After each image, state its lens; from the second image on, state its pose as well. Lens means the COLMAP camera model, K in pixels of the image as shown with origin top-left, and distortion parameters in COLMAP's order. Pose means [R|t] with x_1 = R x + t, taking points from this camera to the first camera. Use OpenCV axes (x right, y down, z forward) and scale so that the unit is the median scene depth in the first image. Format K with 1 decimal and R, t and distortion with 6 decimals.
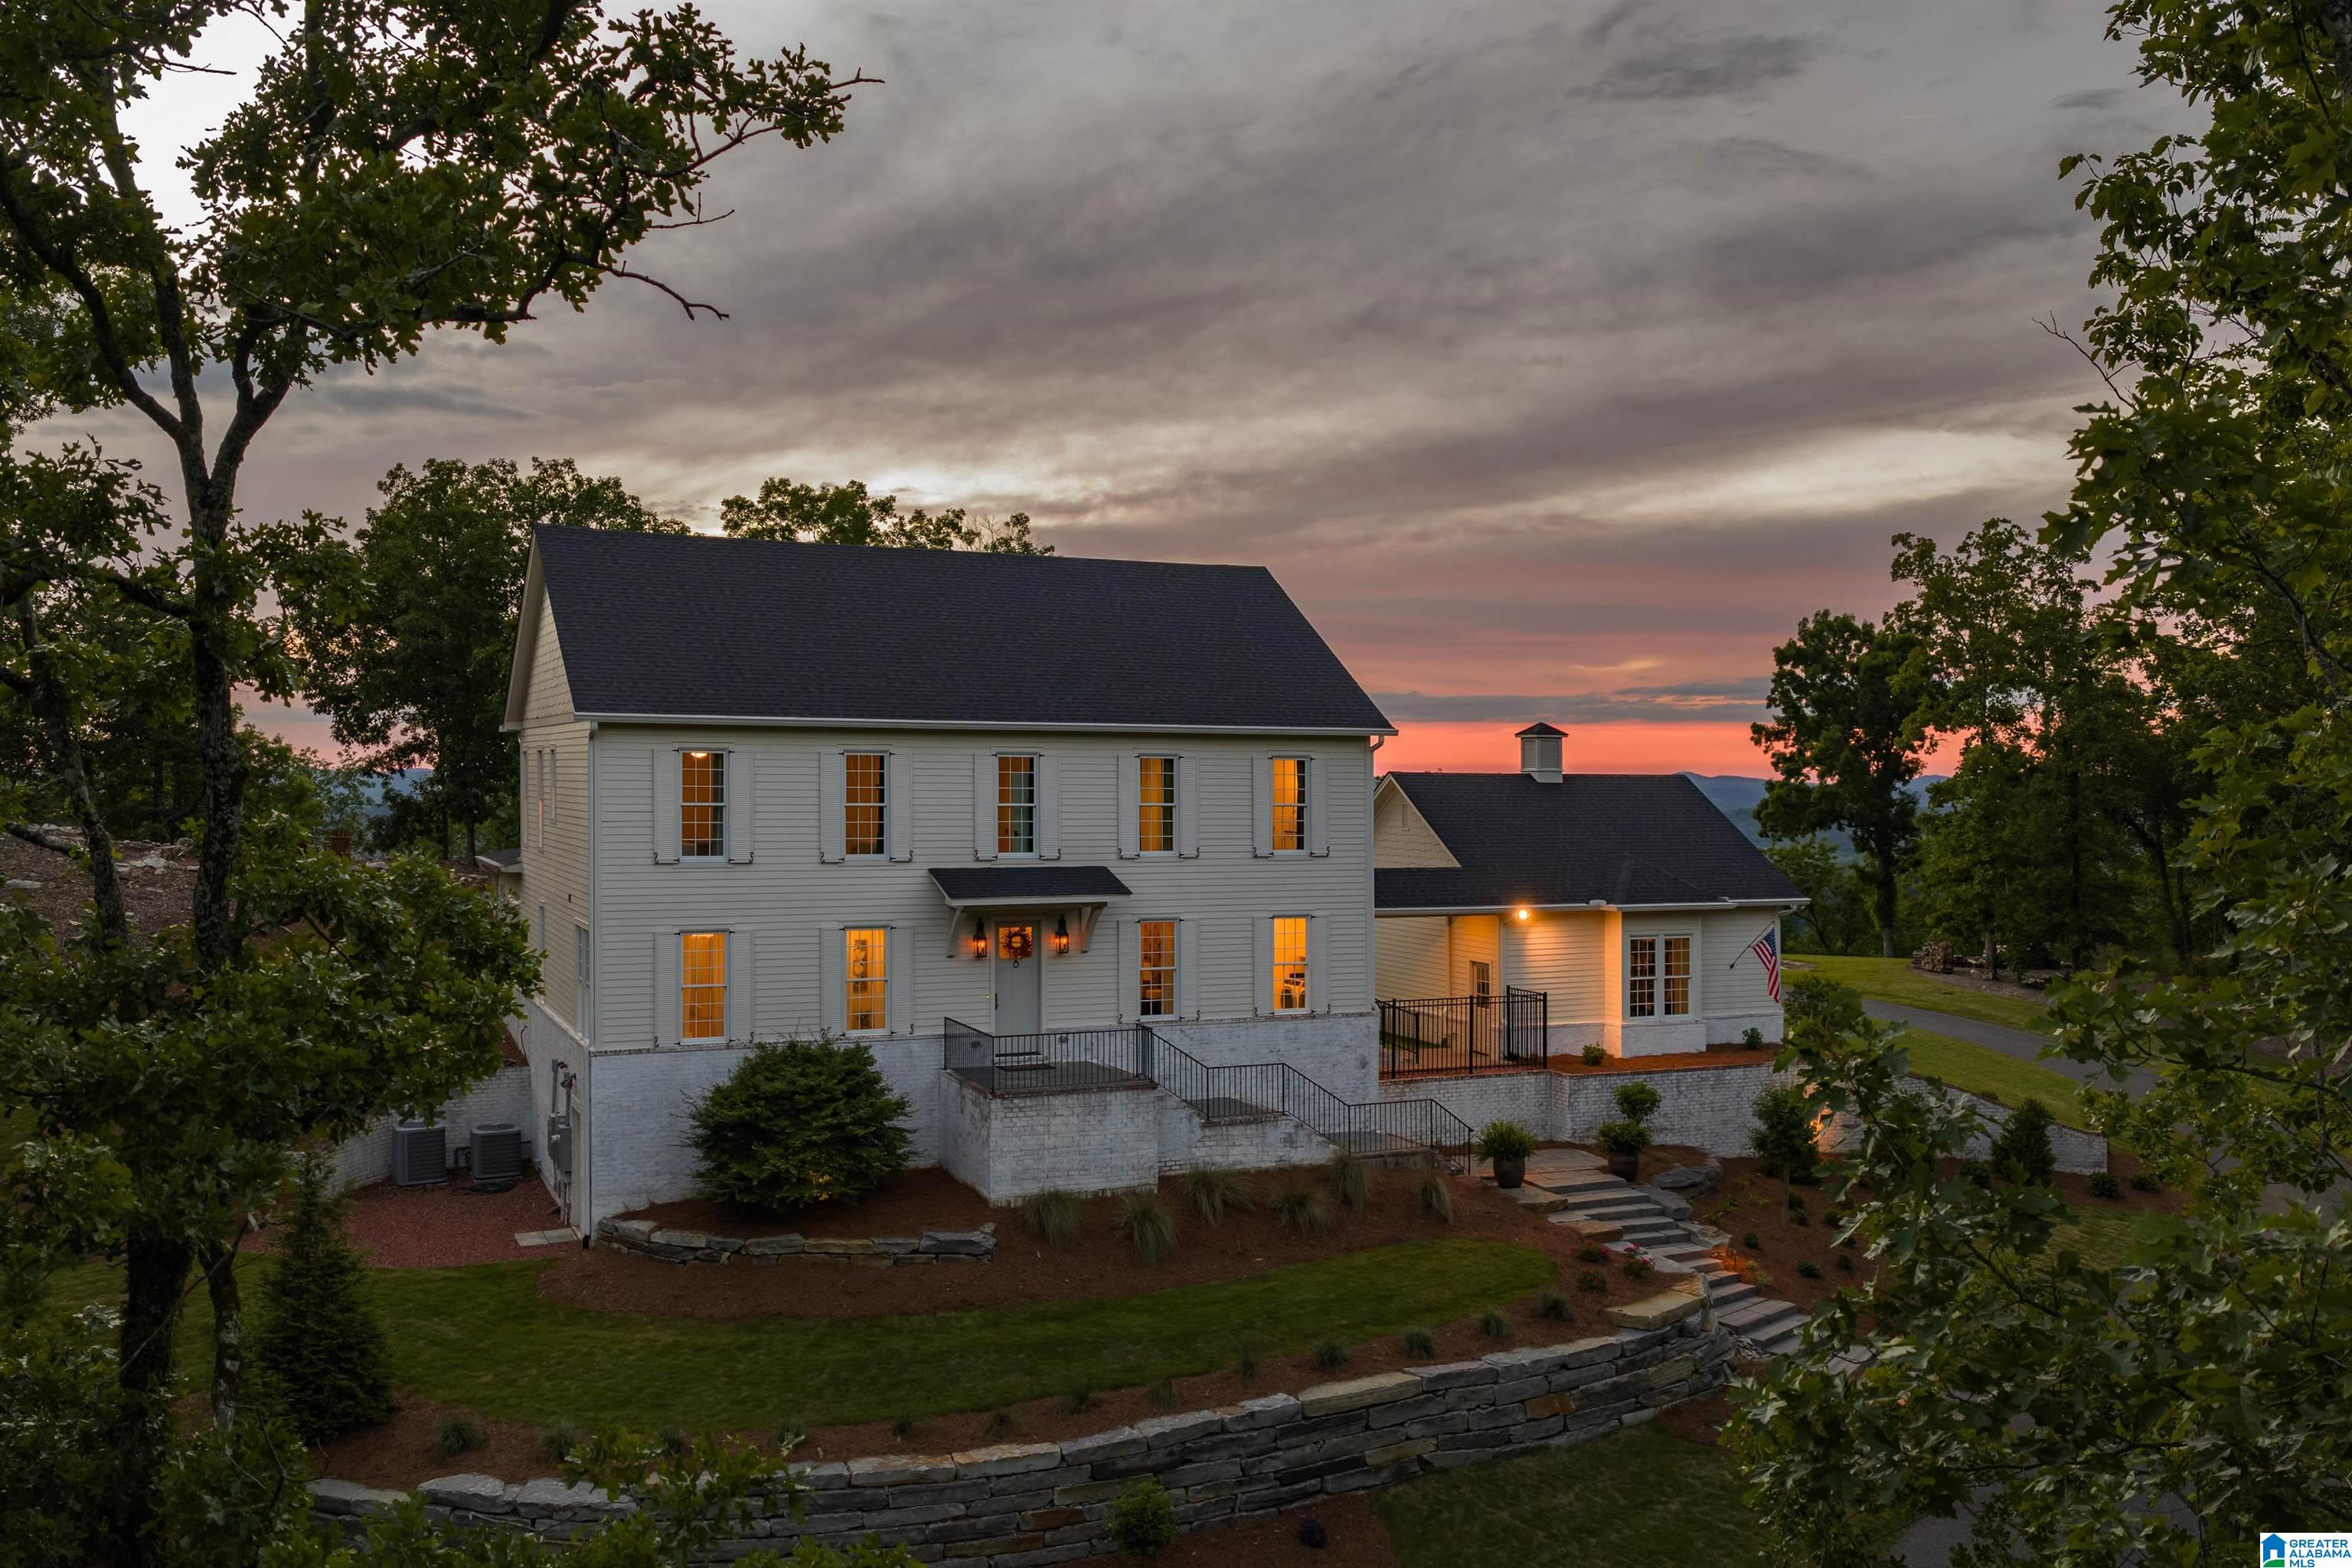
lens RADIAL K [[1964.9, 0, 1176.0], [0, 1964.9, 784.0], [0, 0, 1]] dist [0.018814, 0.015670]
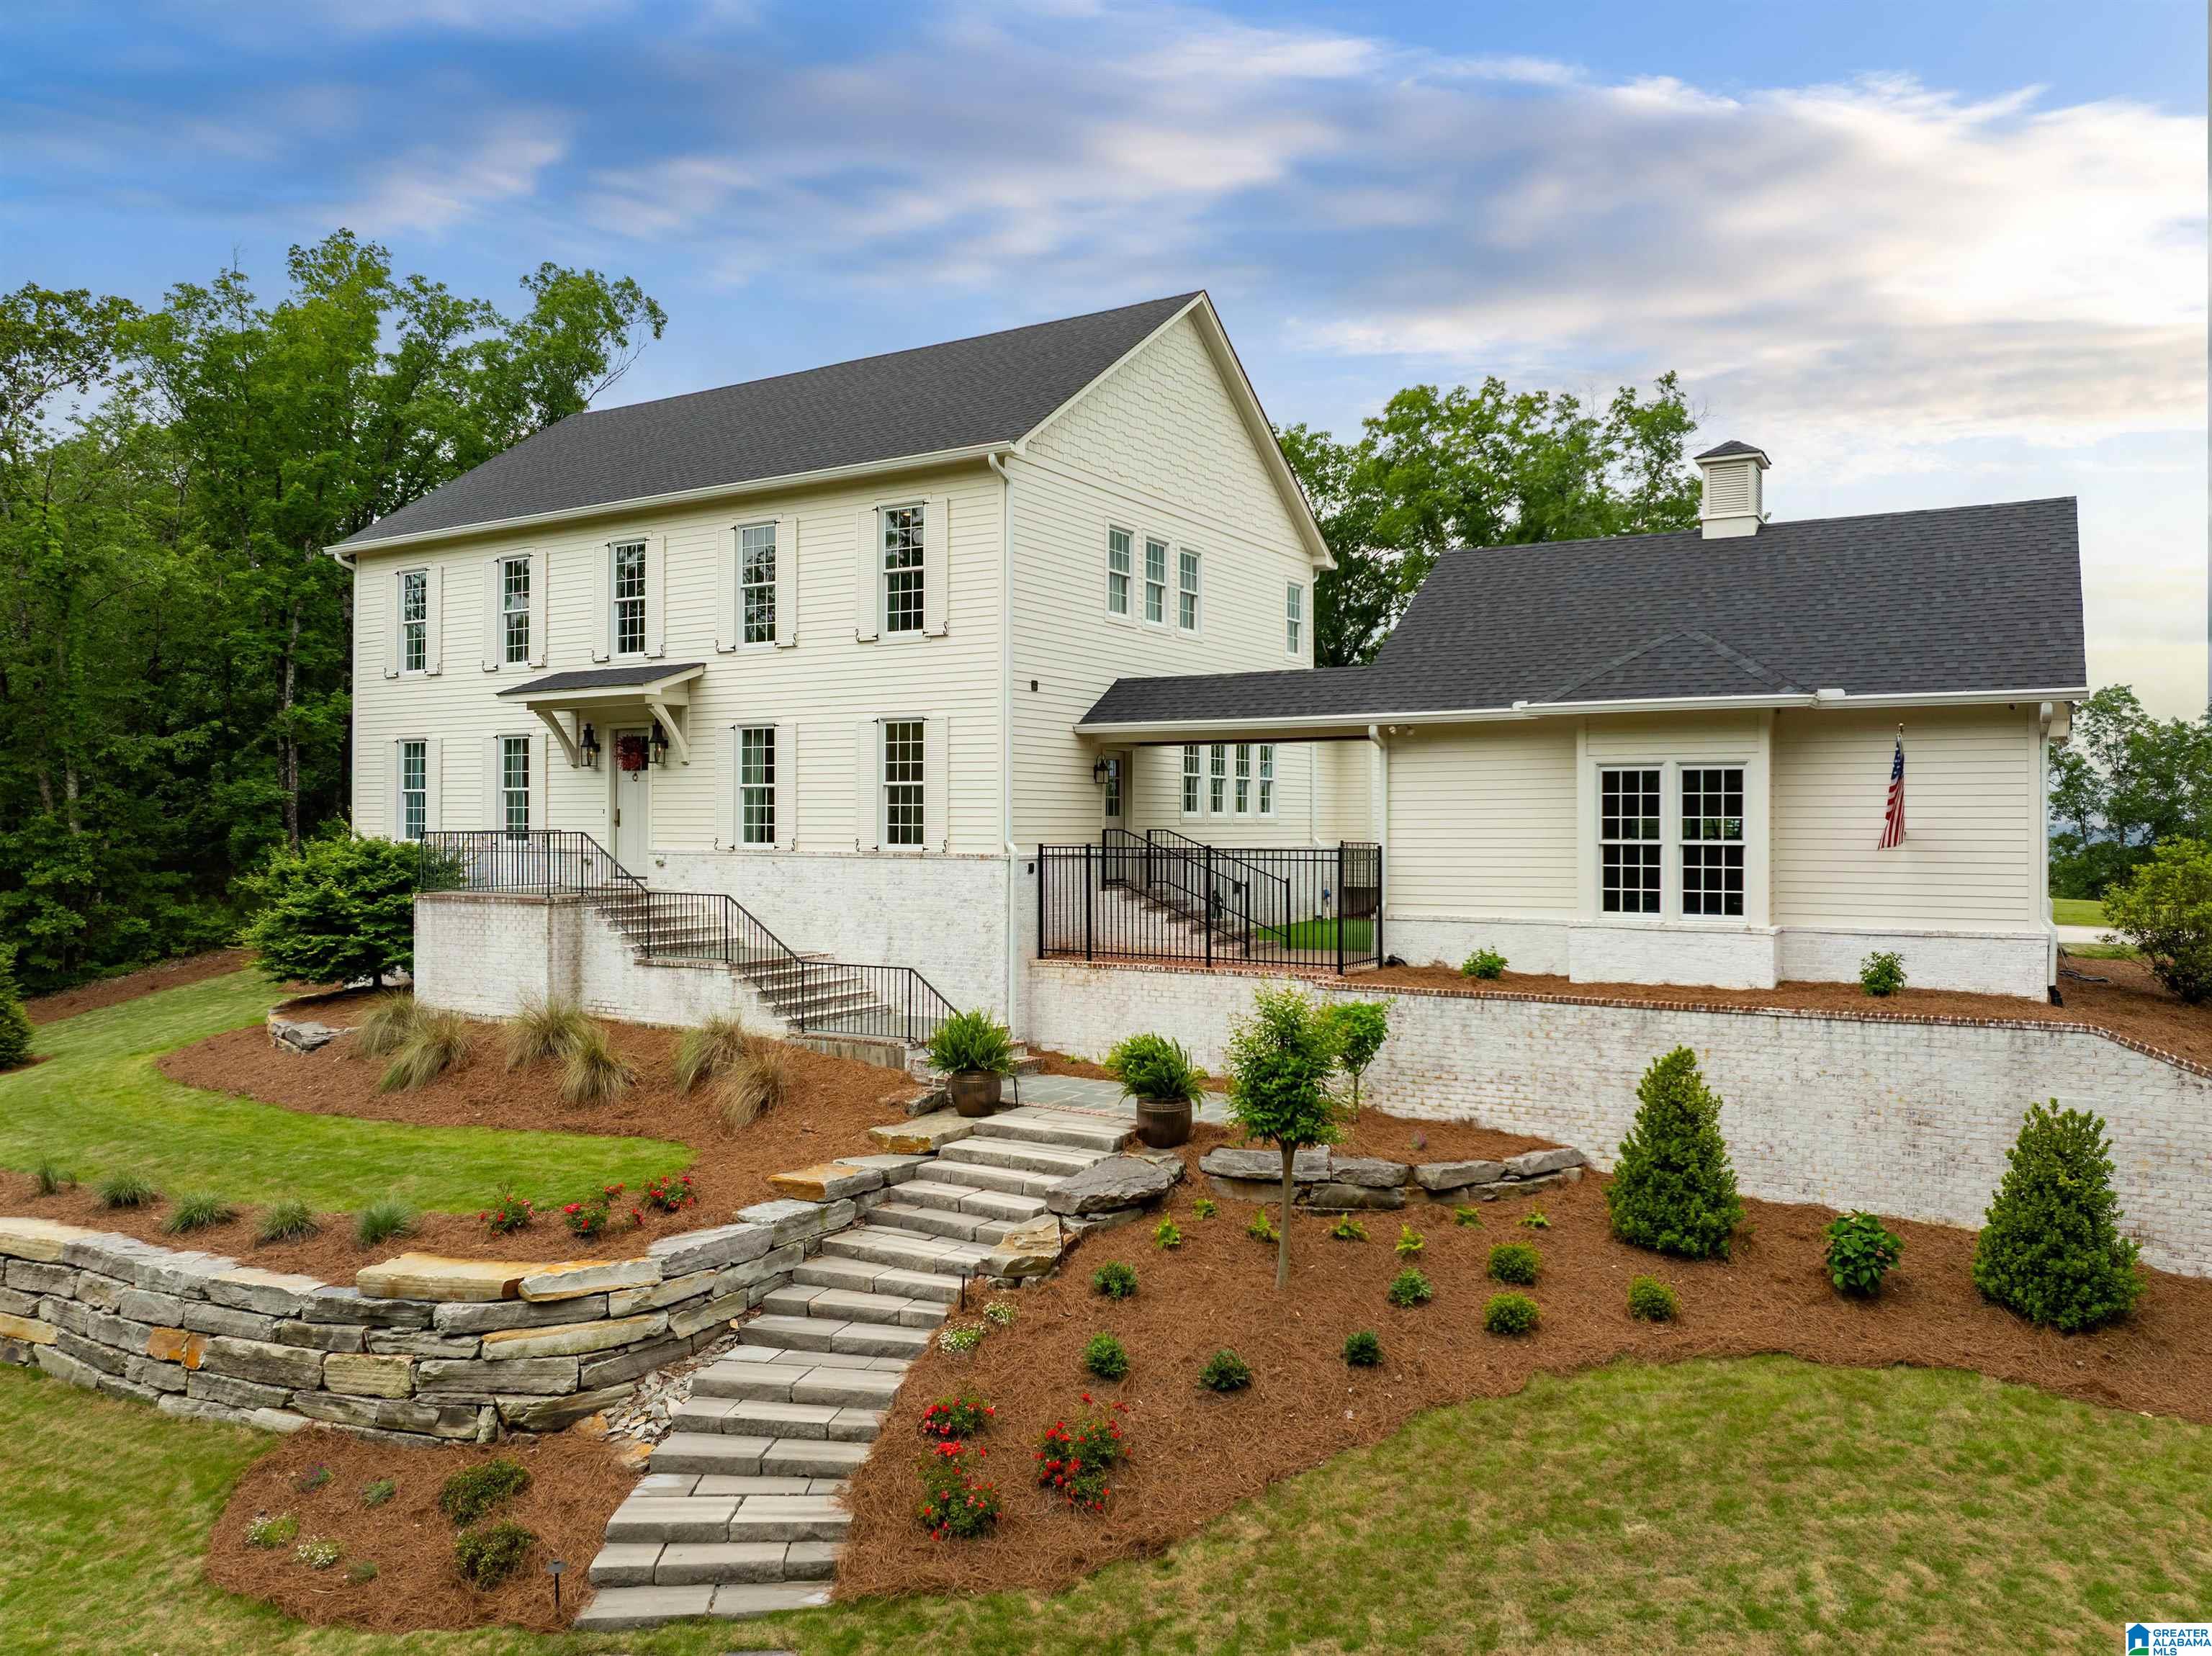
lens RADIAL K [[1561.6, 0, 1106.0], [0, 1561.6, 828.0], [0, 0, 1]] dist [-0.029528, -0.001705]
pose [[0.555786, 0.004984, -0.831310, 0.515580], [0.008634, 0.999894, 0.011766, 0.088453], [0.831280, -0.013717, 0.555684, 0.638671]]
